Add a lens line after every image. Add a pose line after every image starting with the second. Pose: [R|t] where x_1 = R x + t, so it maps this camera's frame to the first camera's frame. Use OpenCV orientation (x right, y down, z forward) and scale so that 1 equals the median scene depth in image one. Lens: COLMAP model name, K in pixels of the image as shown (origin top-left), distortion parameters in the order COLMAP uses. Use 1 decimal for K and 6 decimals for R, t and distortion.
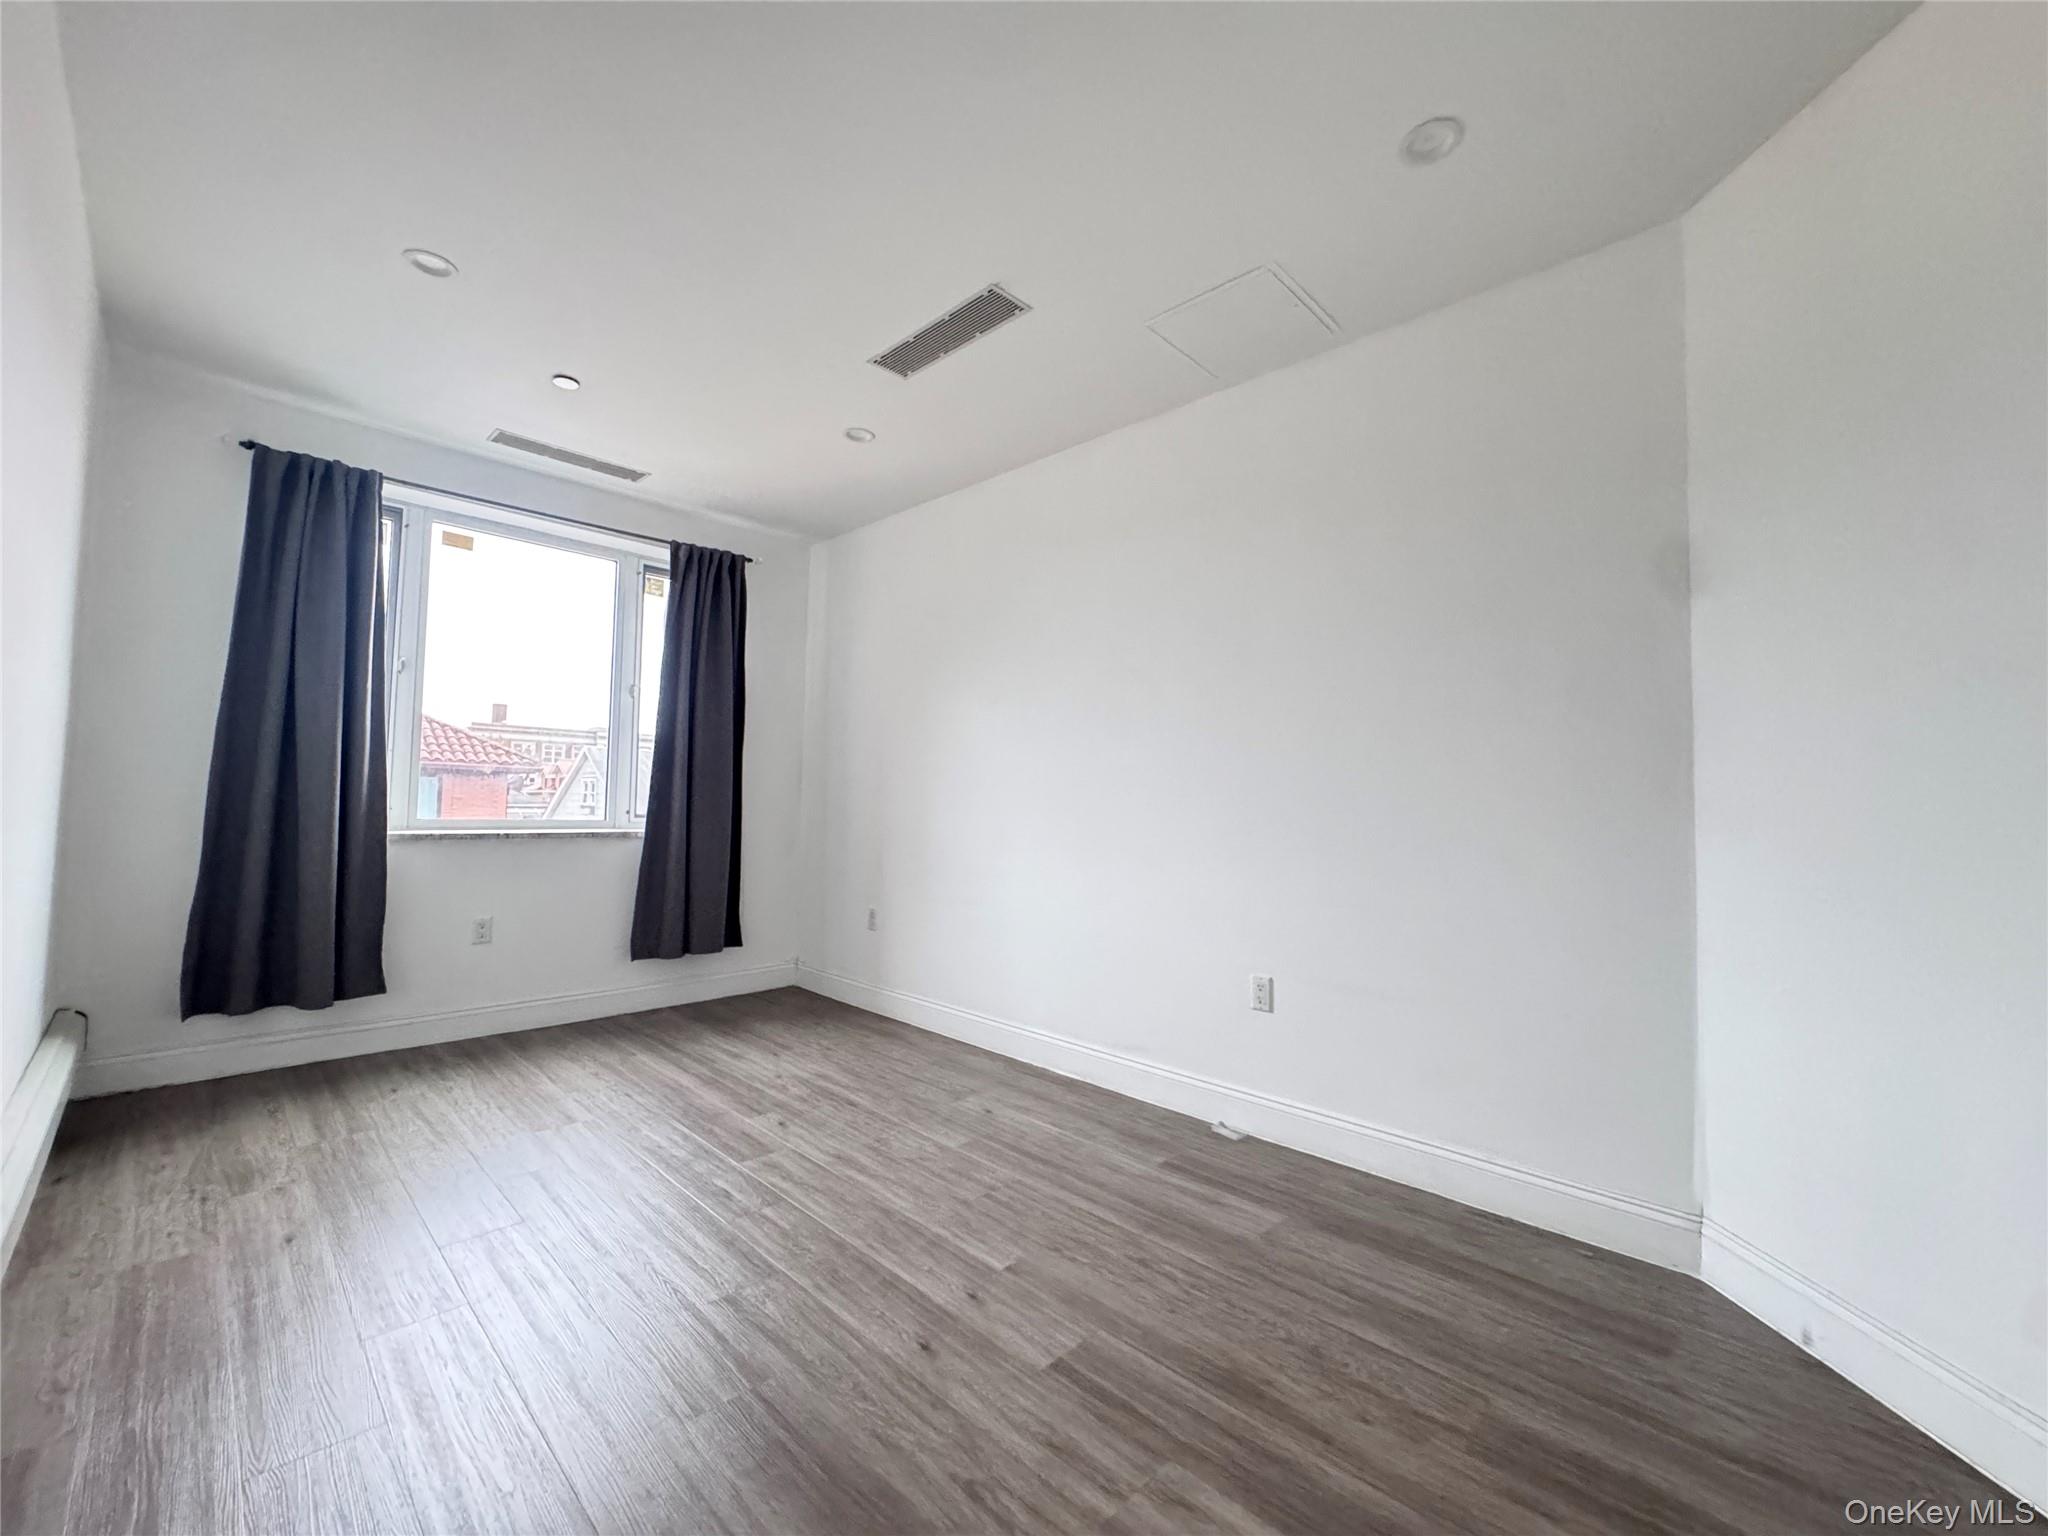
lens RADIAL K [[819.6, 0, 1023.0], [0, 819.6, 779.2], [0, 0, 1]] dist [-0.006191, 0.002064]
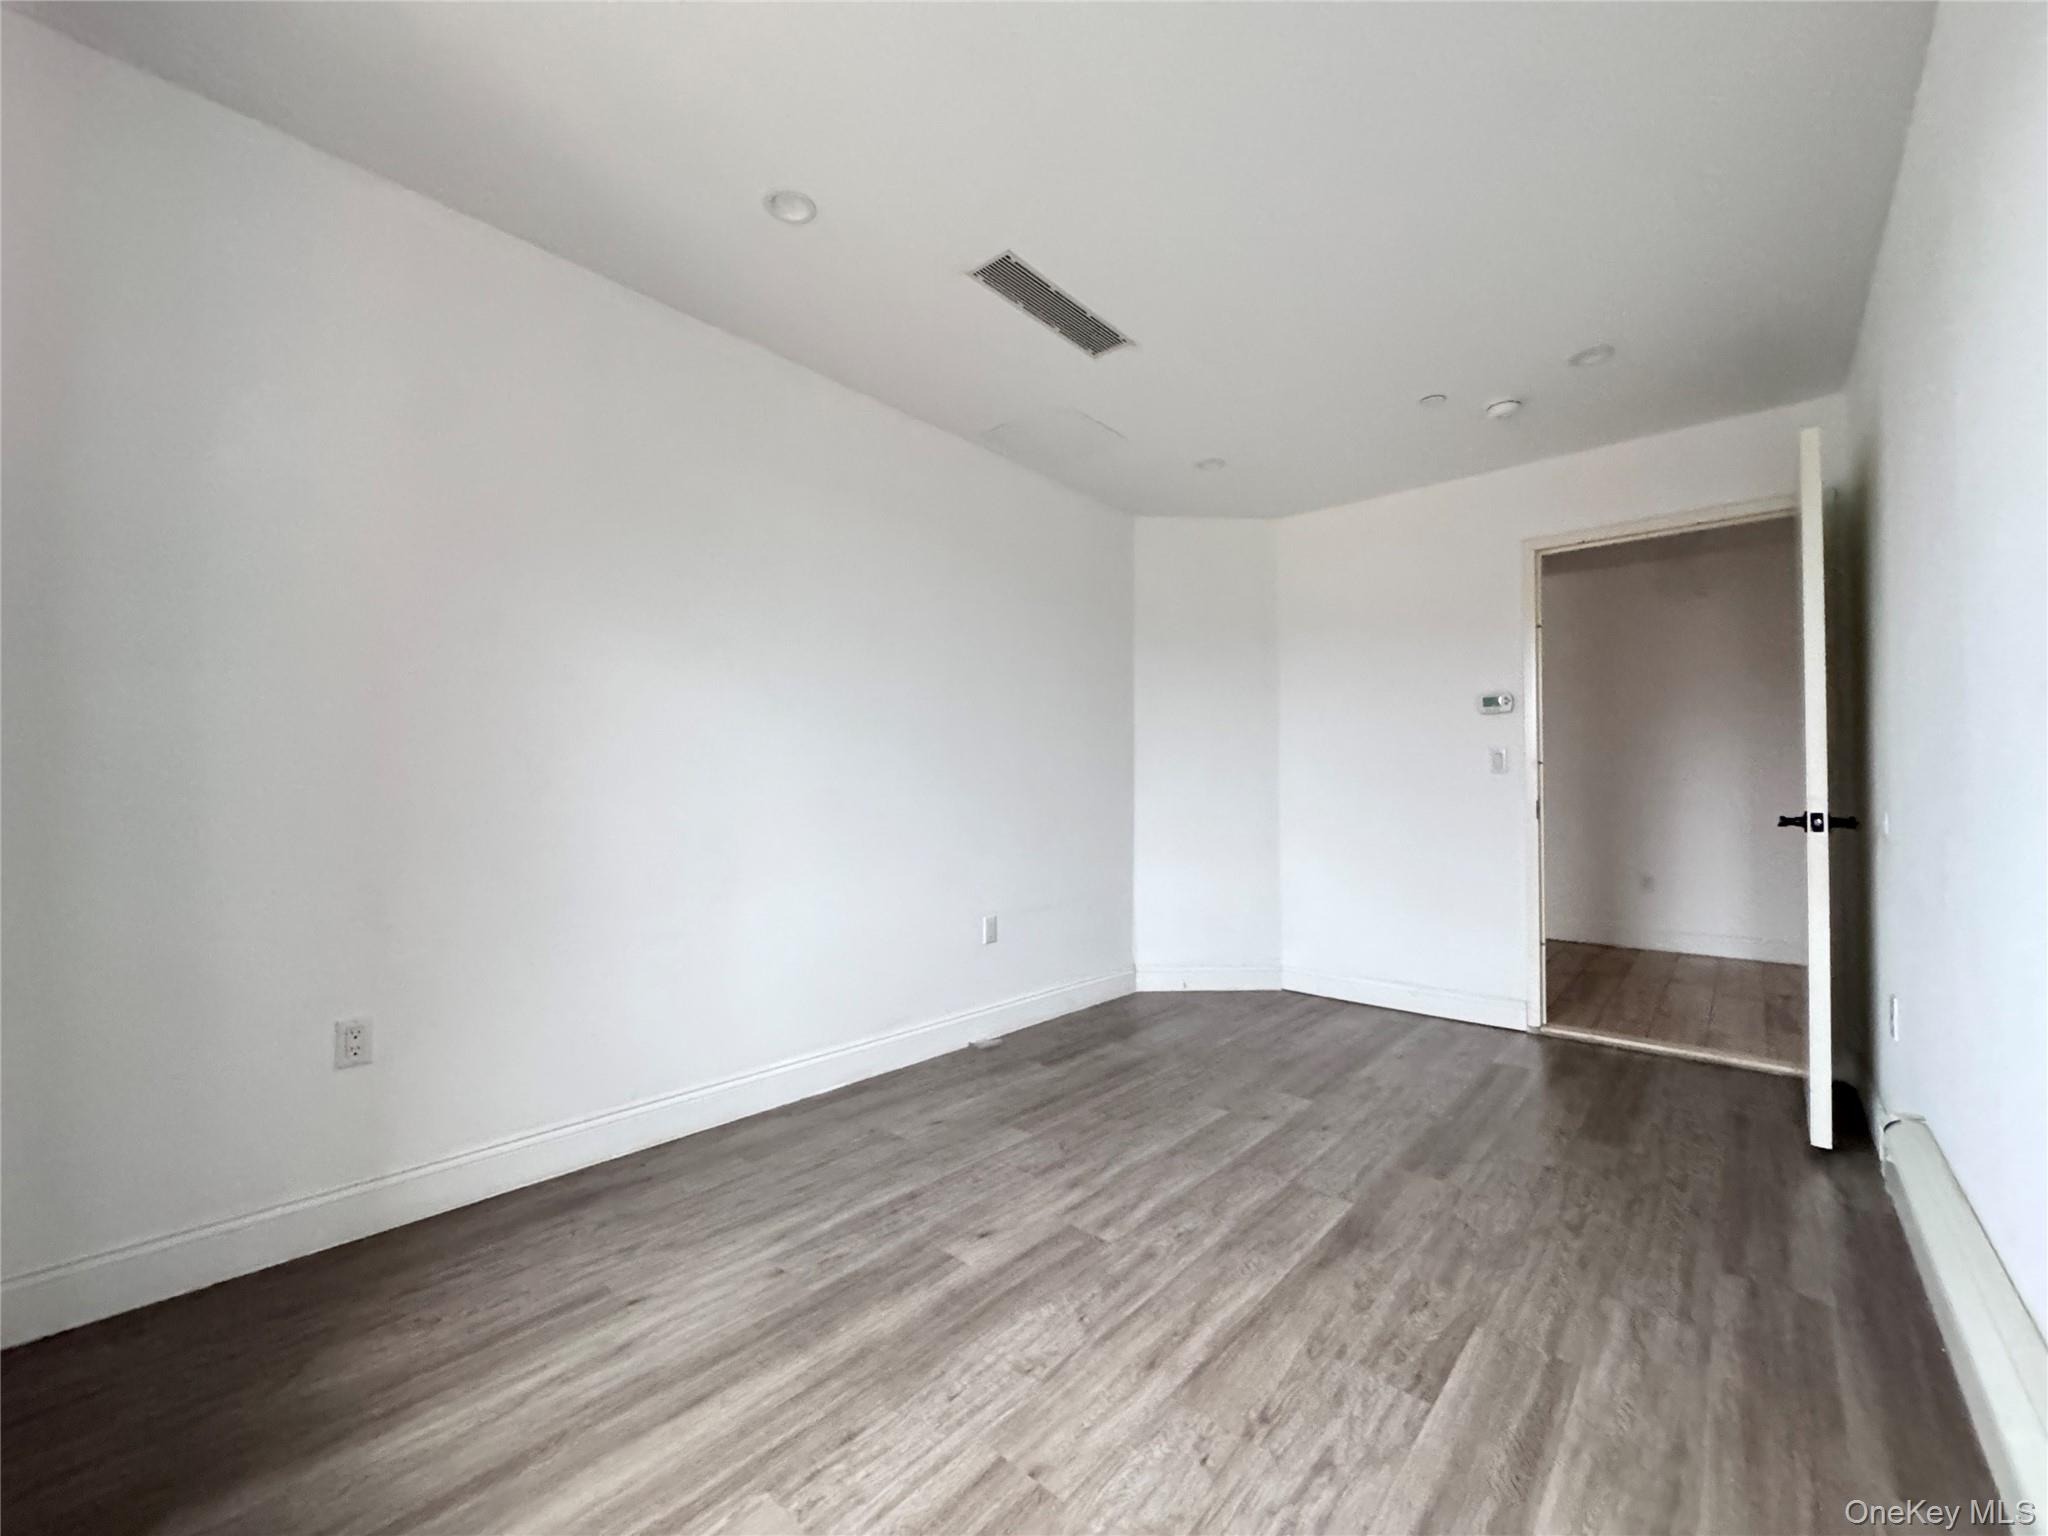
lens RADIAL K [[819.6, 0, 1020.4], [0, 819.6, 781.4], [0, 0, 1]] dist [-0.006191, 0.002064]
pose [[-0.042285, -0.010105, 0.999055, -1.030235], [-0.038517, 0.999222, 0.008476, 0.009980], [-0.998363, -0.038123, -0.042641, 1.024138]]
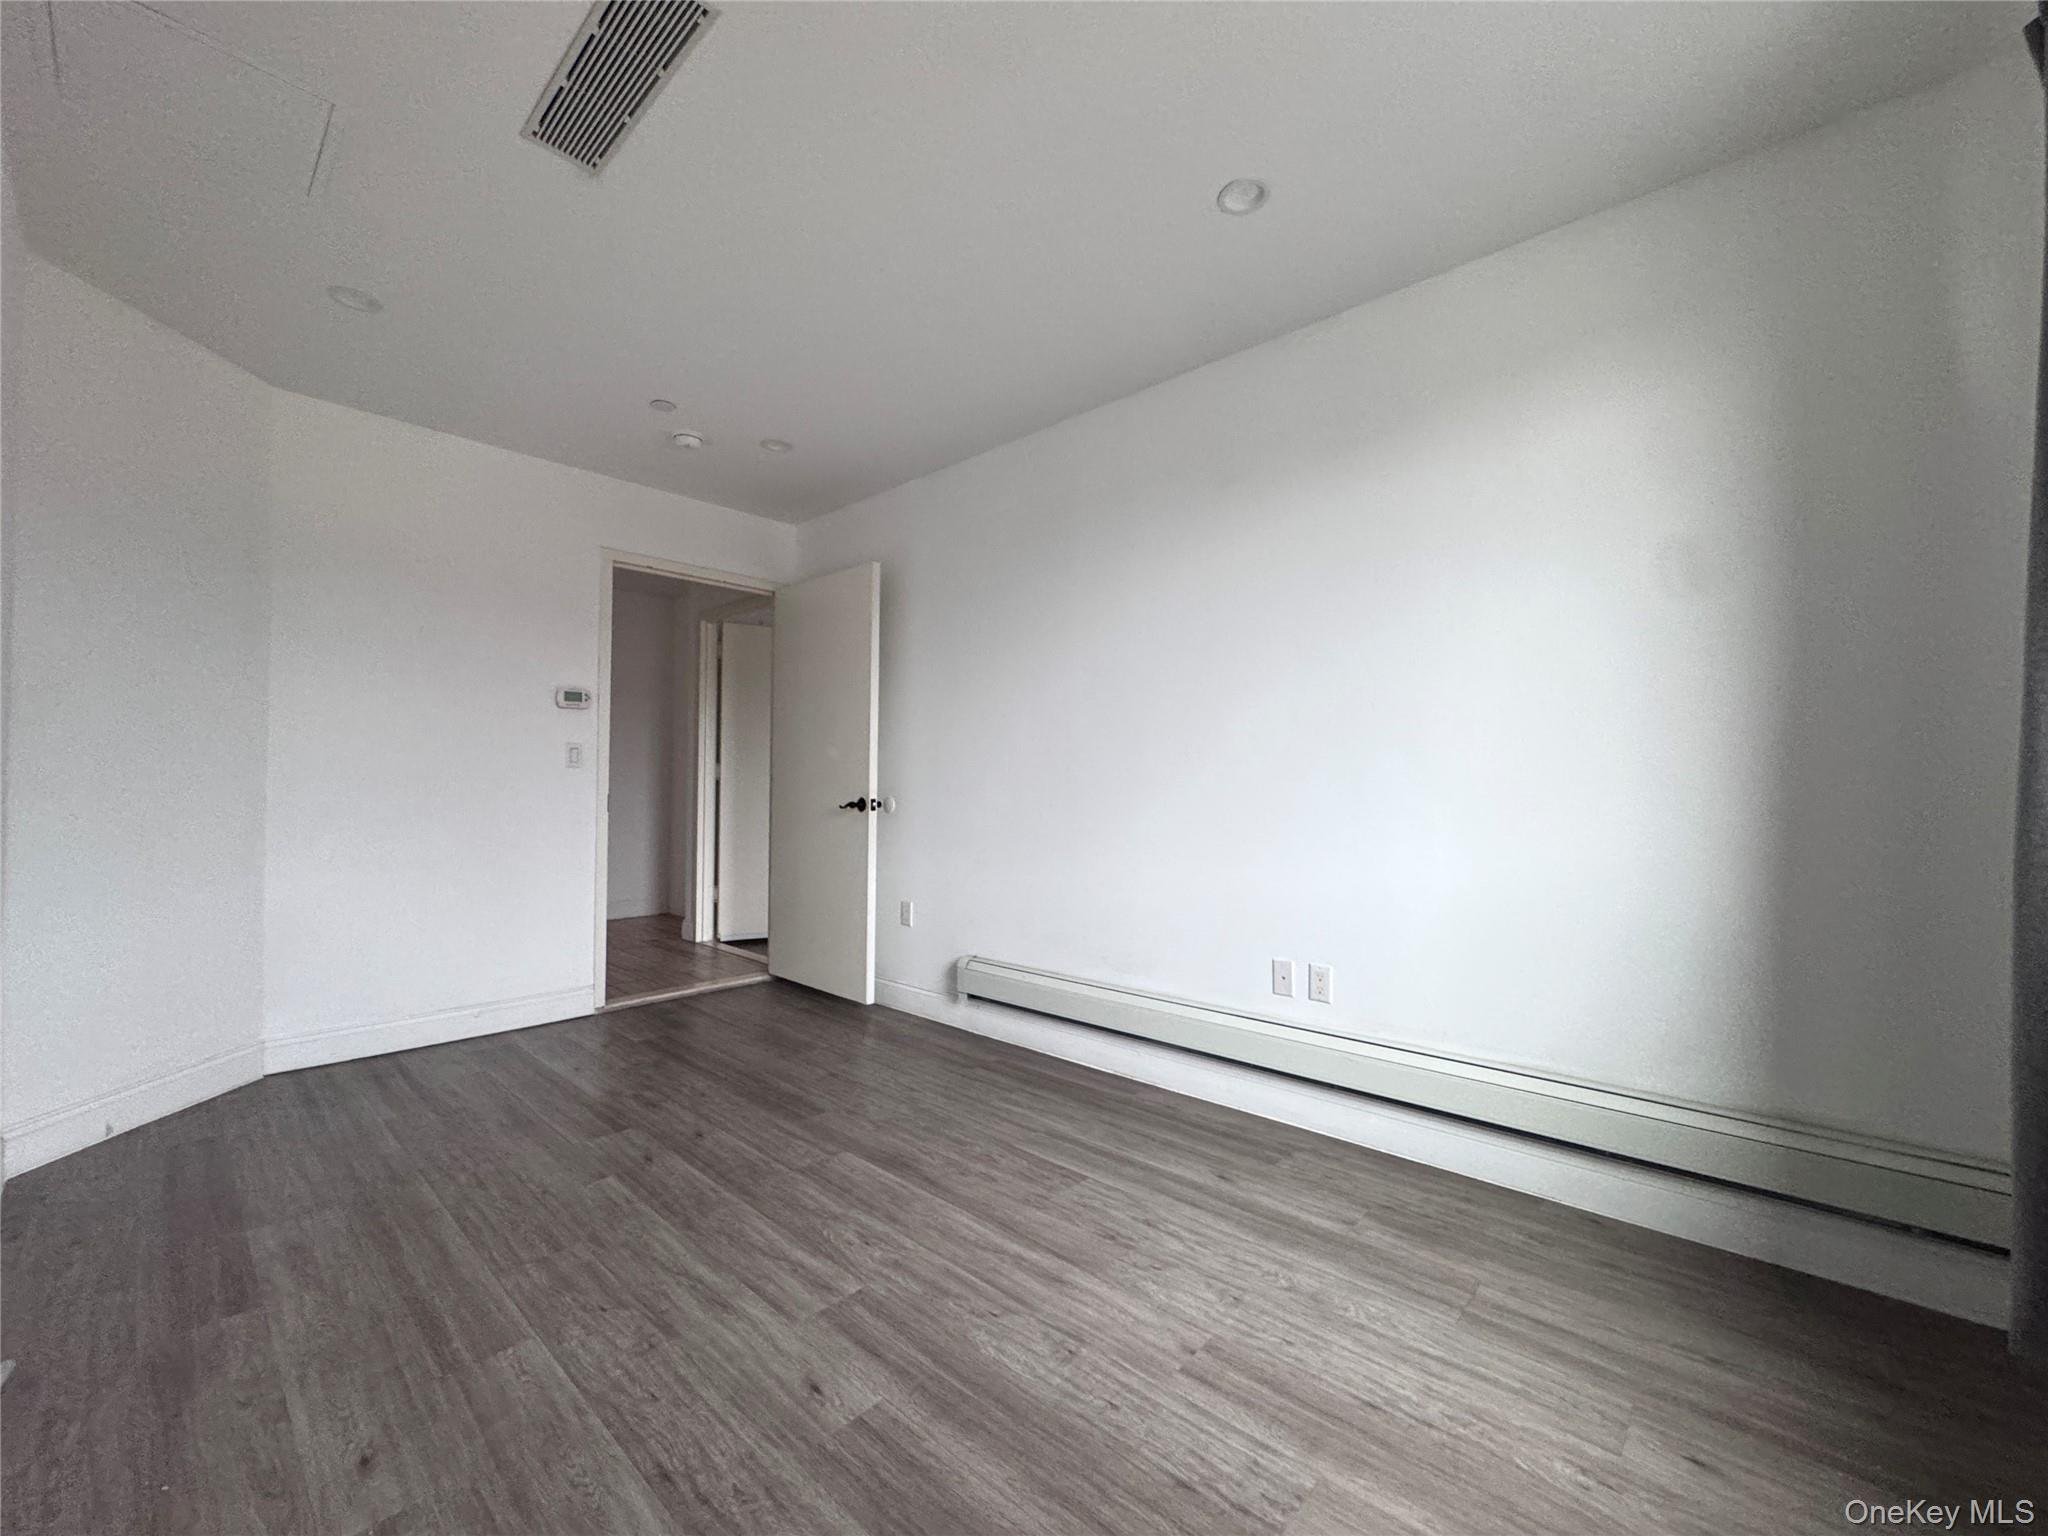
lens RADIAL K [[819.6, 0, 1023.9], [0, 819.6, 778.7], [0, 0, 1]] dist [-0.006191, 0.002064]
pose [[-0.999369, -0.024975, -0.025240, -0.413263], [-0.023859, 0.998763, -0.043621, 0.038750], [0.026298, -0.042991, -0.998729, 1.576964]]
